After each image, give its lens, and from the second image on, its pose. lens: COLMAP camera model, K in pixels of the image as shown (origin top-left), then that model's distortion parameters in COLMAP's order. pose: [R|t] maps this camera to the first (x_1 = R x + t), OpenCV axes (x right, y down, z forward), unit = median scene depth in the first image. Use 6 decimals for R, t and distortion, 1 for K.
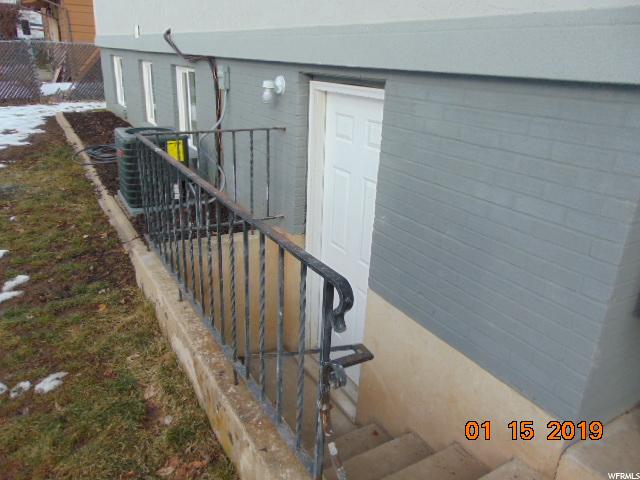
lens RADIAL K [[477.6, 0, 319.6], [0, 477.6, 239.3], [0, 0, 1]] dist [0.003042, 0.013510]
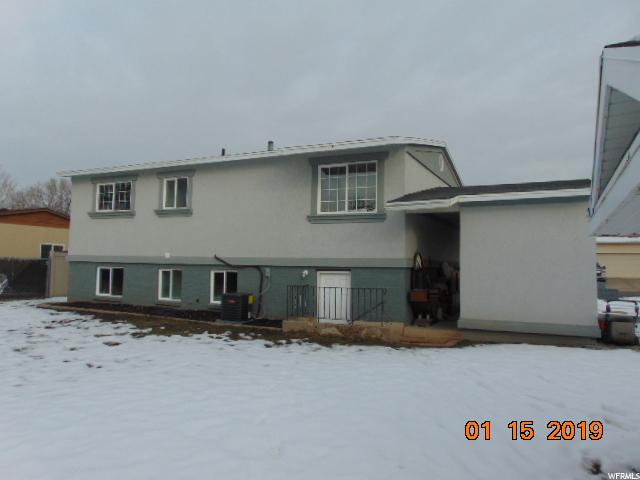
lens RADIAL K [[477.6, 0, 322.1], [0, 477.6, 239.7], [0, 0, 1]] dist [0.003042, 0.013510]
pose [[0.835317, 0.011316, 0.549652, -1.908455], [0.211199, 0.916466, -0.339830, 0.661835], [-0.507583, 0.399952, 0.763150, -1.807928]]
